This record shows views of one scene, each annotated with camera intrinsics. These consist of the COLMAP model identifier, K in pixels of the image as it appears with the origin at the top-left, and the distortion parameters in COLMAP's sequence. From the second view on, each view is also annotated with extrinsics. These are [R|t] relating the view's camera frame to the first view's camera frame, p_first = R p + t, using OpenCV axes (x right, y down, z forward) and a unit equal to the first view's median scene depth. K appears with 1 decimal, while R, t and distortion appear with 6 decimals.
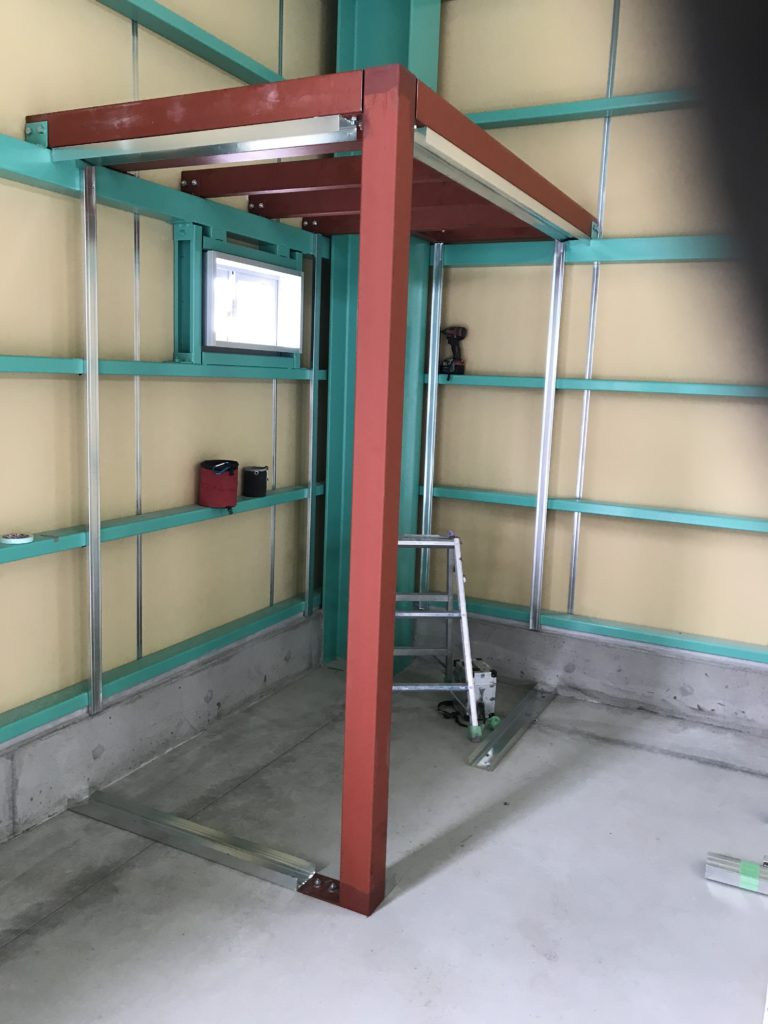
lens RADIAL K [[841.2, 0, 390.8], [0, 841.2, 499.8], [0, 0, 1]] dist [0.020023, -0.020530]
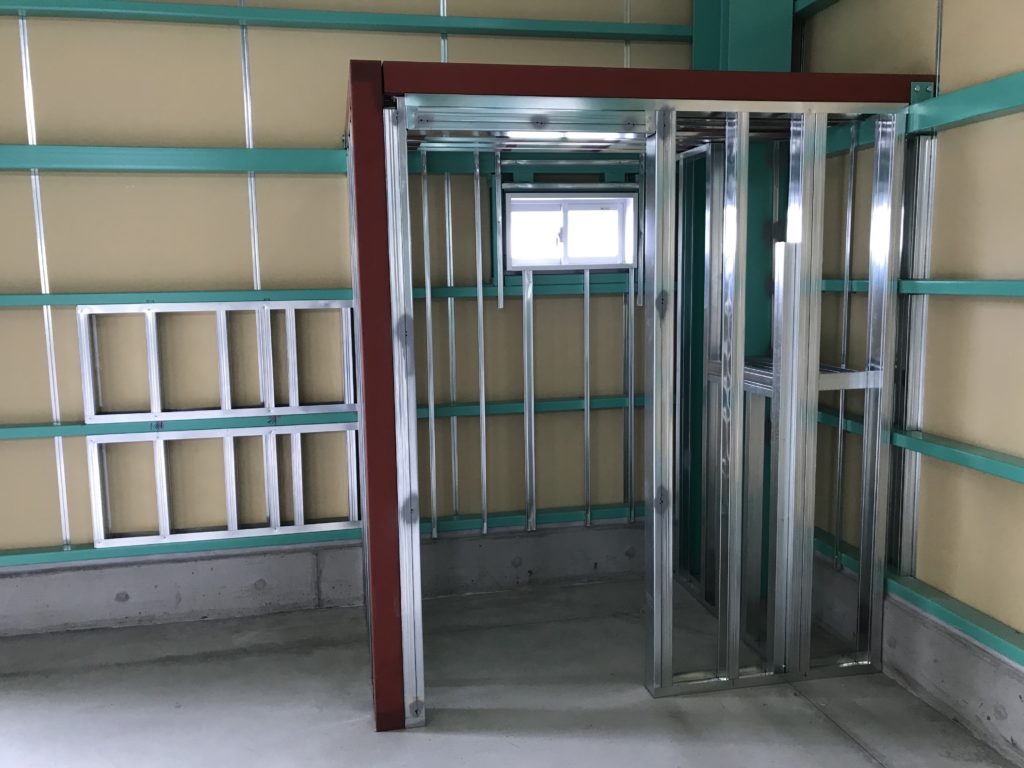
lens RADIAL K [[841.2, 0, 508.0], [0, 841.2, 386.3], [0, 0, 1]] dist [0.020023, -0.020530]
pose [[0.613451, 0.053496, -0.787919, 0.759137], [-0.073099, 0.997266, 0.010798, -0.029628], [0.786342, 0.050972, 0.615685, 0.262901]]
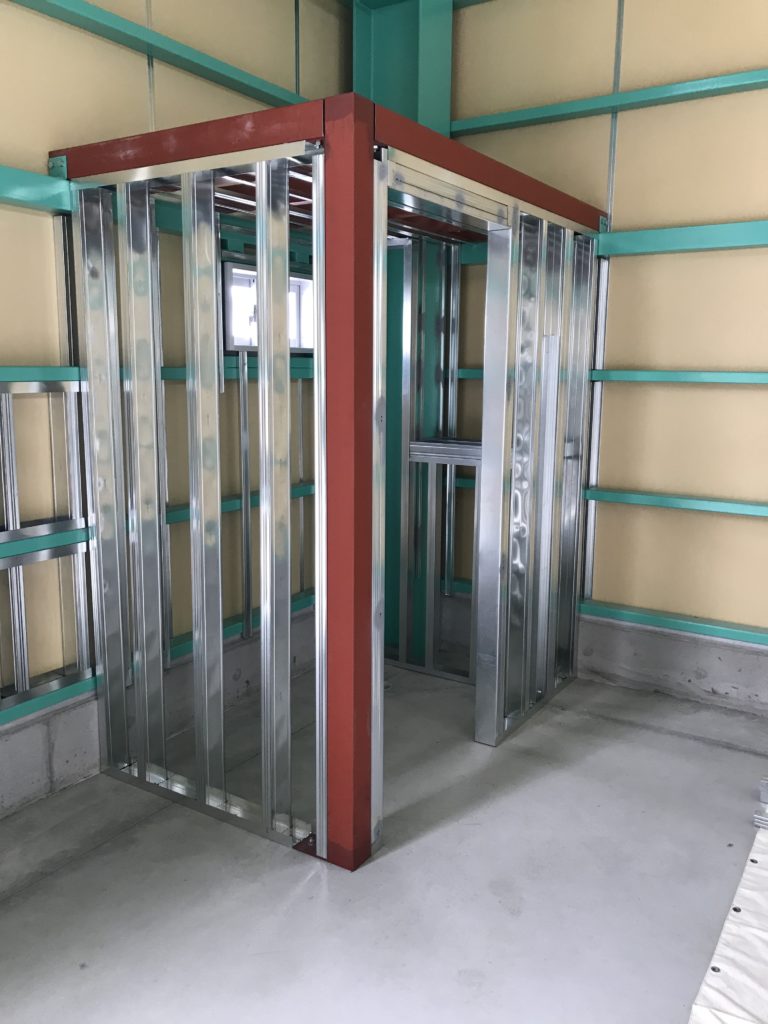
lens RADIAL K [[841.2, 0, 390.8], [0, 841.2, 499.8], [0, 0, 1]] dist [0.020023, -0.020530]
pose [[0.994569, -0.013015, -0.103262, 0.102612], [0.014005, 0.999863, 0.008869, 0.002438], [0.103132, -0.010267, 0.994615, -0.056295]]
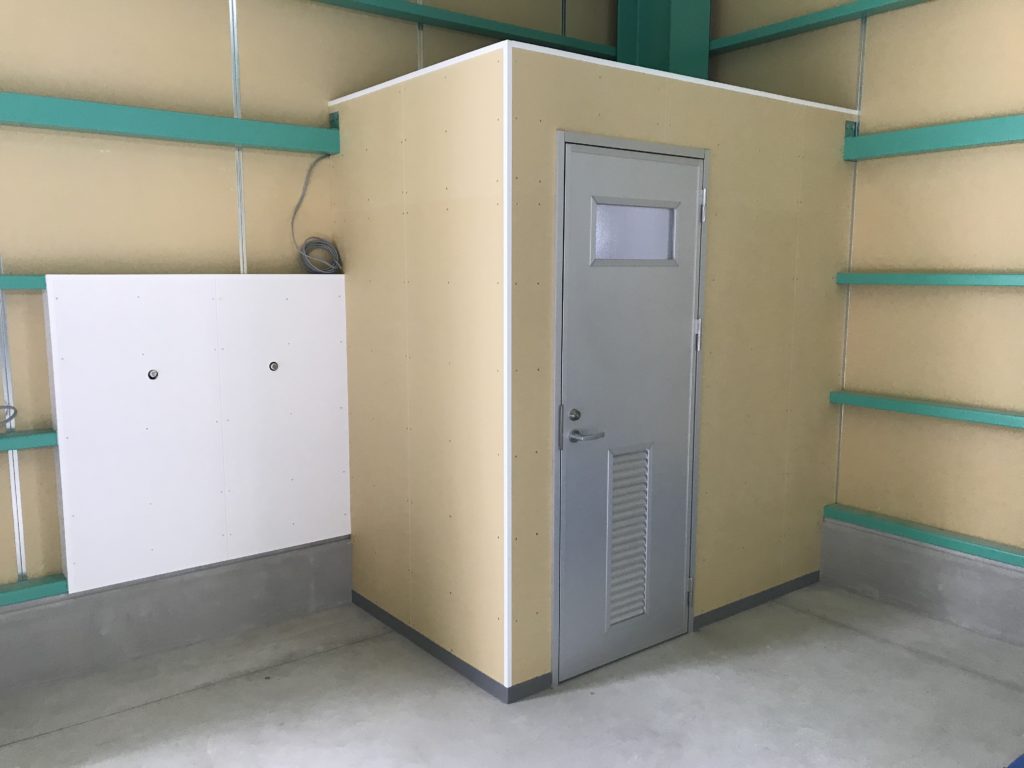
lens RADIAL K [[841.2, 0, 508.0], [0, 841.2, 386.3], [0, 0, 1]] dist [0.020023, -0.020530]
pose [[0.897738, 0.020265, -0.440063, 0.386956], [-0.027950, 0.999549, -0.010991, 0.020755], [0.439641, 0.022167, 0.897900, -0.119506]]
